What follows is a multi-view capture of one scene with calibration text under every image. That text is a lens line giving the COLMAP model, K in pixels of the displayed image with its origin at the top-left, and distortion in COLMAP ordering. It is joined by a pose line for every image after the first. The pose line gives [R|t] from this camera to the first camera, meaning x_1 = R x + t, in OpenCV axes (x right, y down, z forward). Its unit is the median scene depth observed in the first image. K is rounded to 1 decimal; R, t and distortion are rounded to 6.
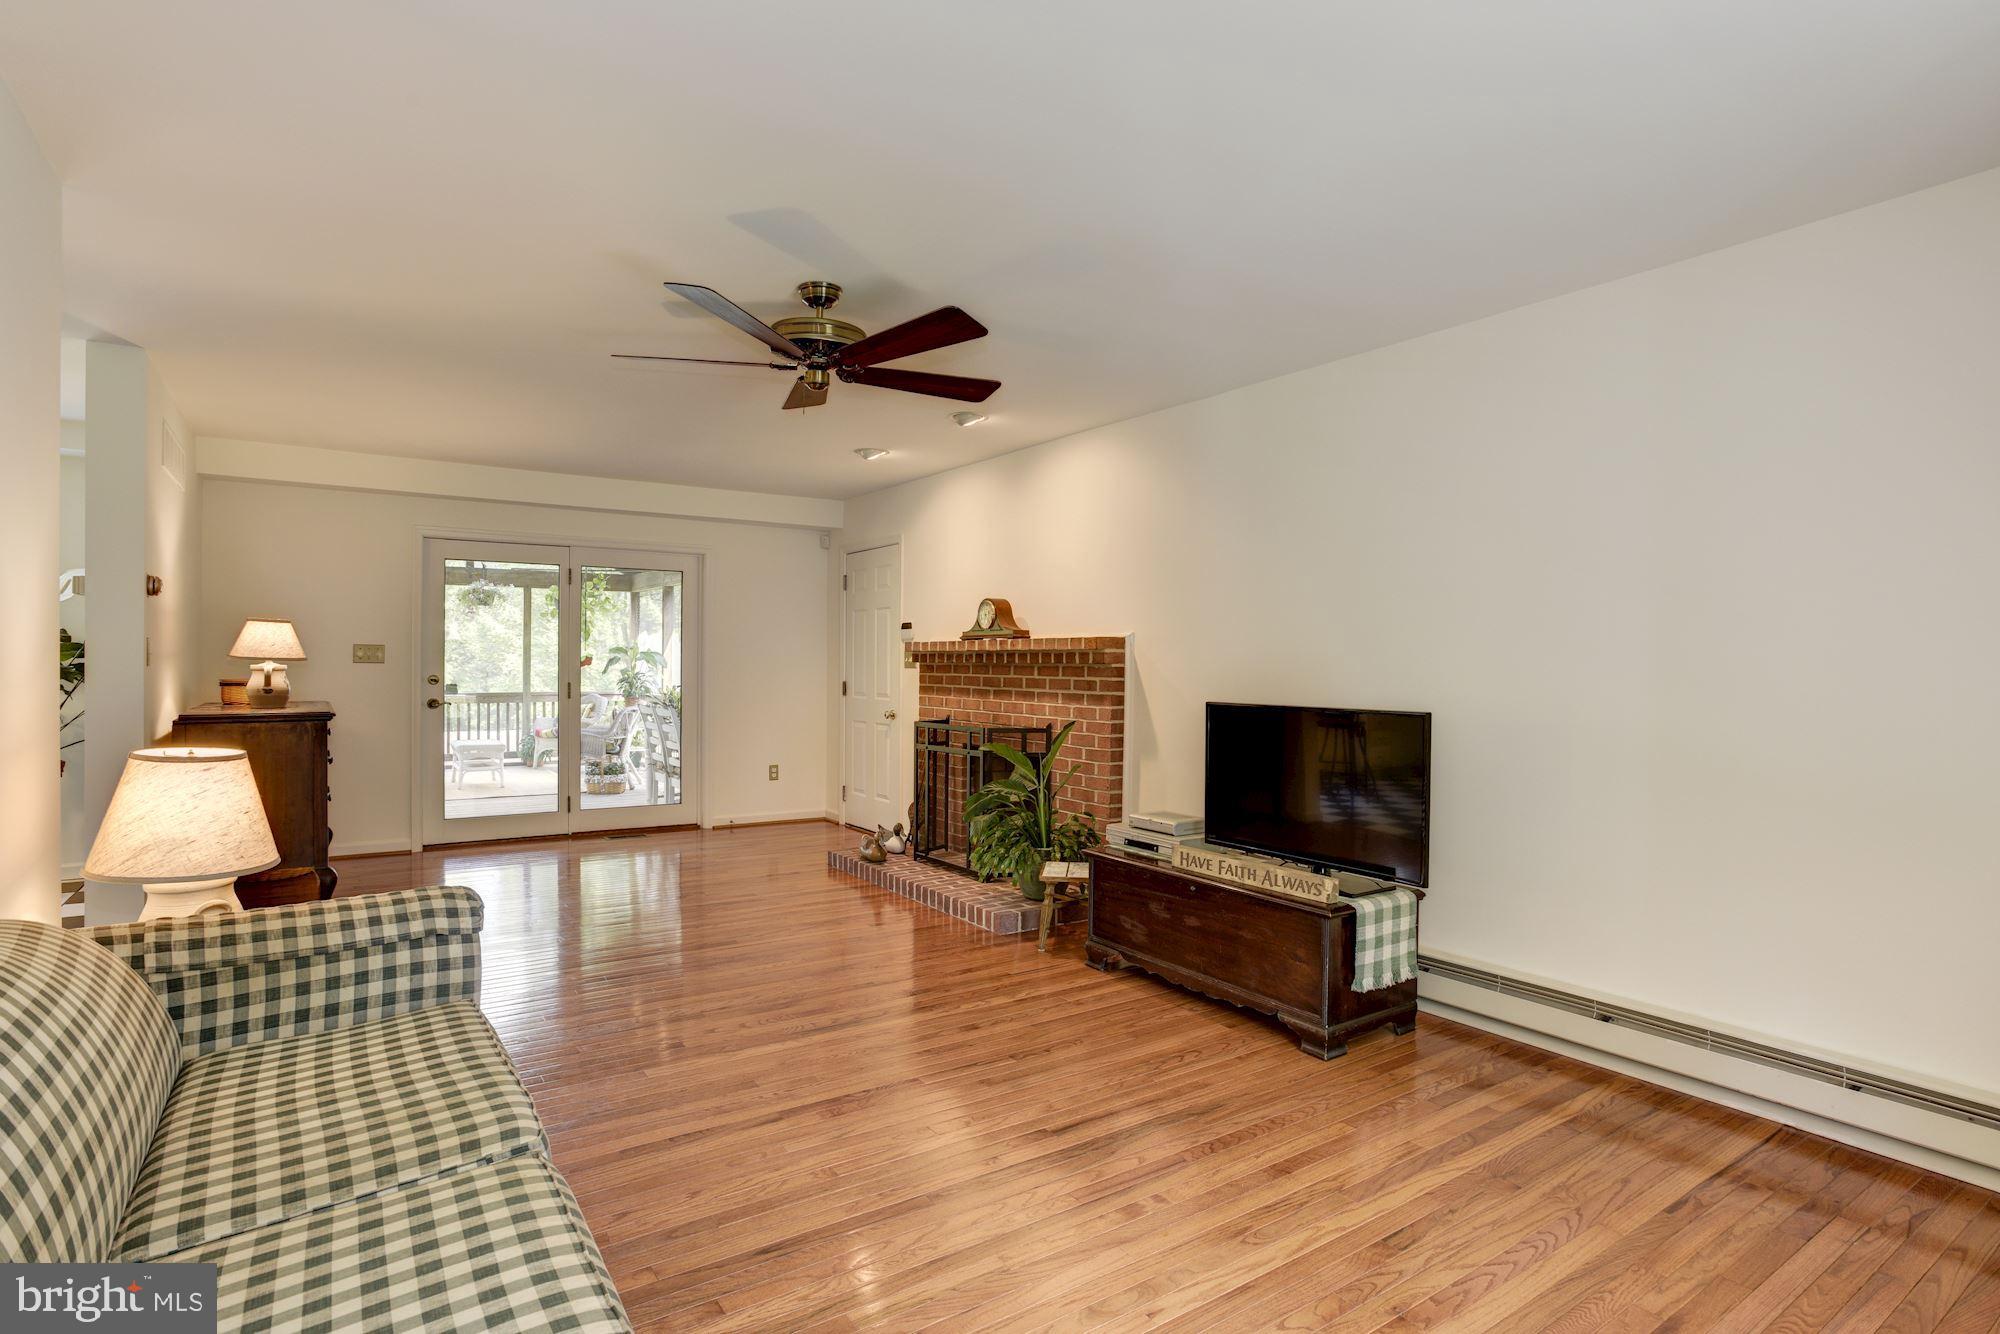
lens RADIAL K [[1035.2, 0, 1000.0], [0, 1035.2, 667.0], [0, 0, 1]] dist [-0.079731, 0.044252]
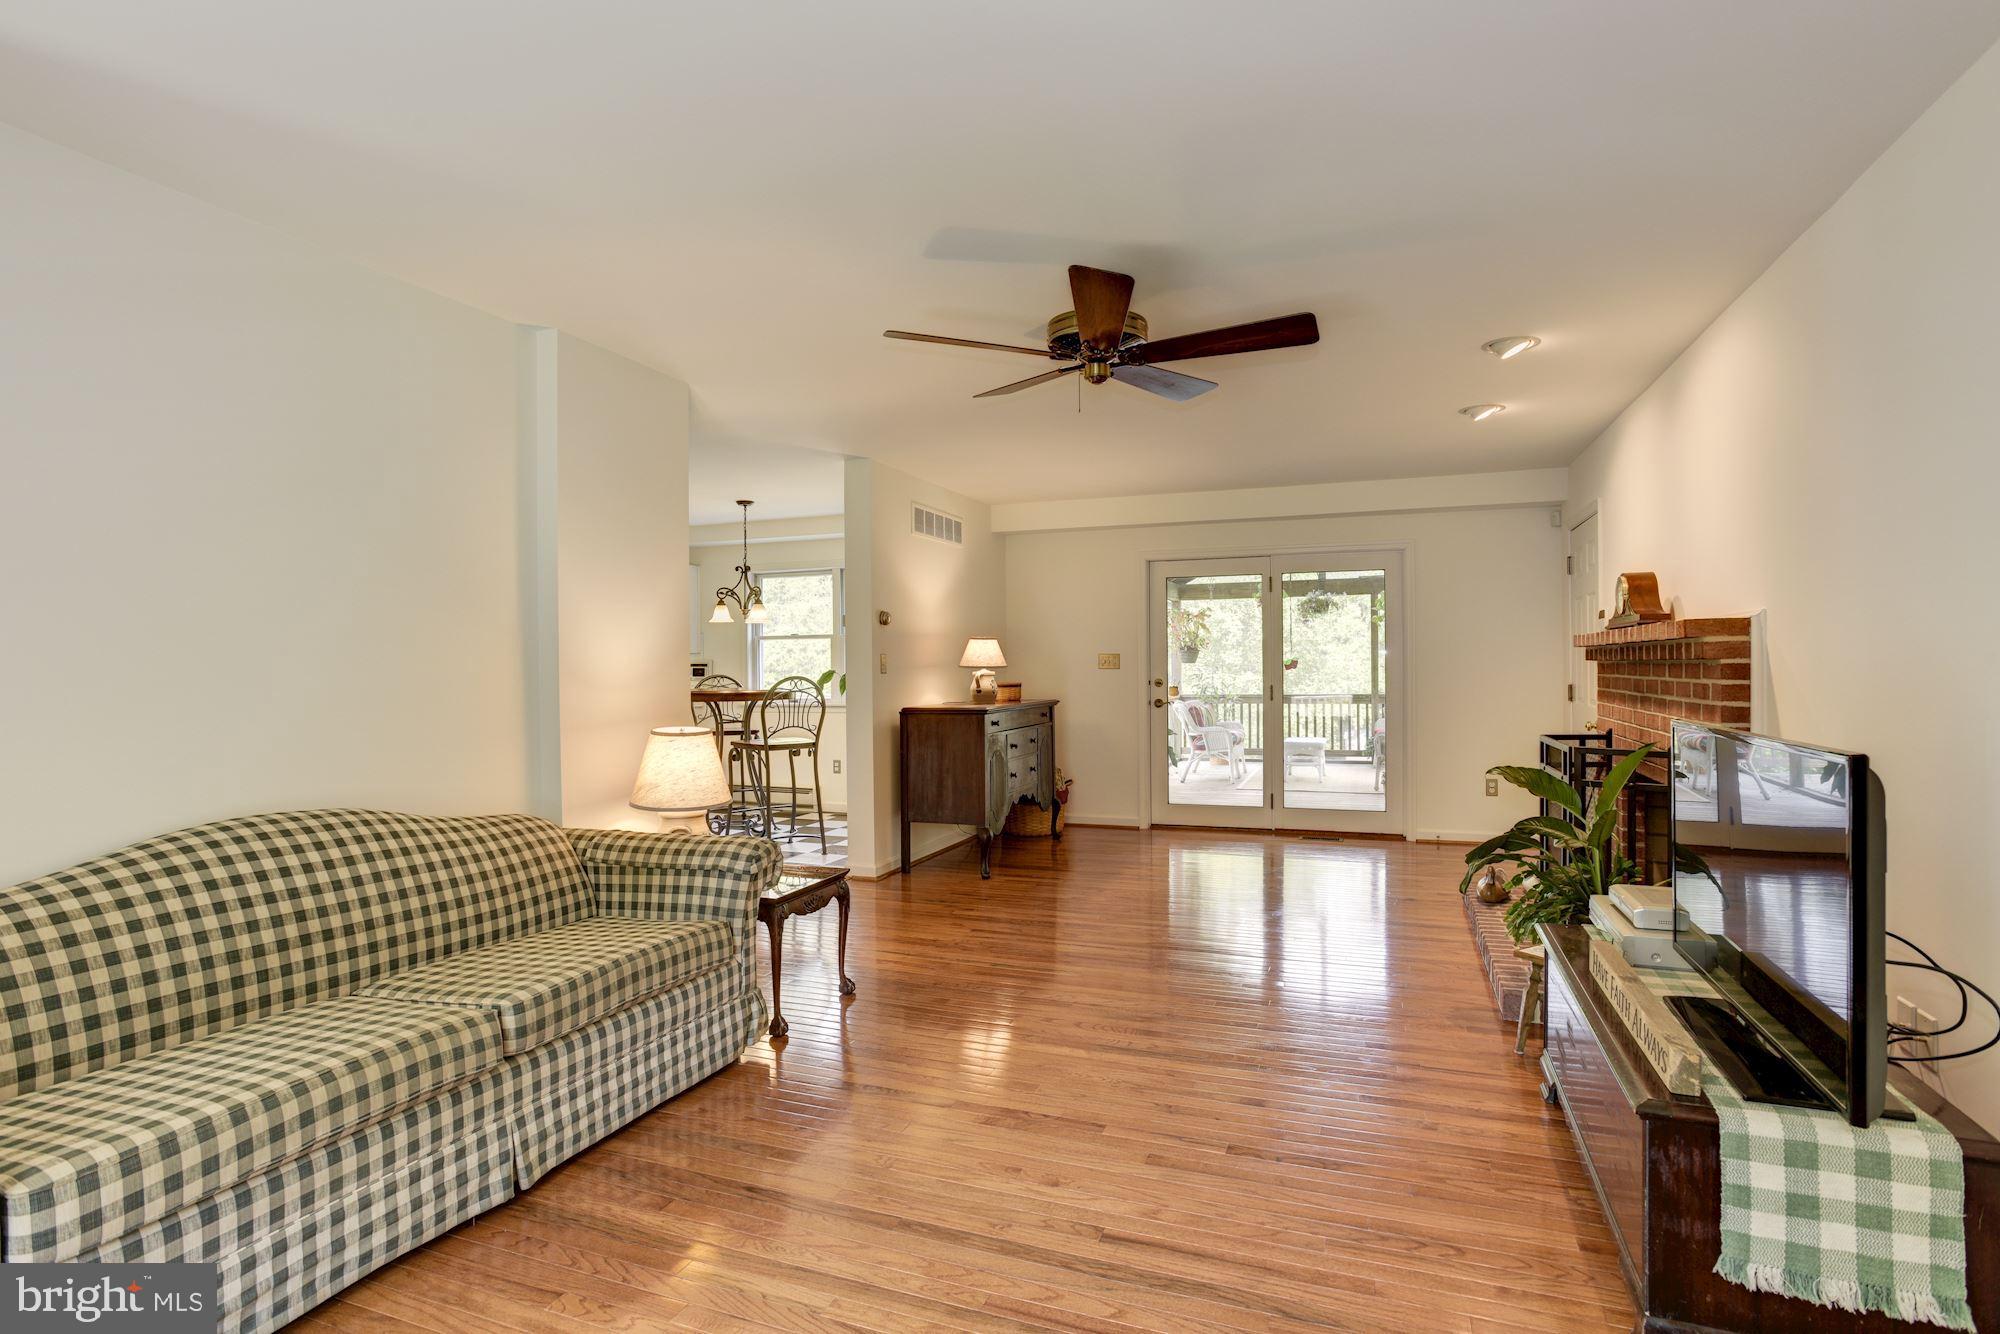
lens RADIAL K [[988.1, 0, 1000.0], [0, 988.1, 667.0], [0, 0, 1]] dist [-0.002204, 0.000120]
pose [[0.568821, -0.011545, -0.822381, 0.278138], [0.008535, 0.999930, -0.008134, 0.002564], [0.822417, -0.002393, 0.568880, 0.202900]]
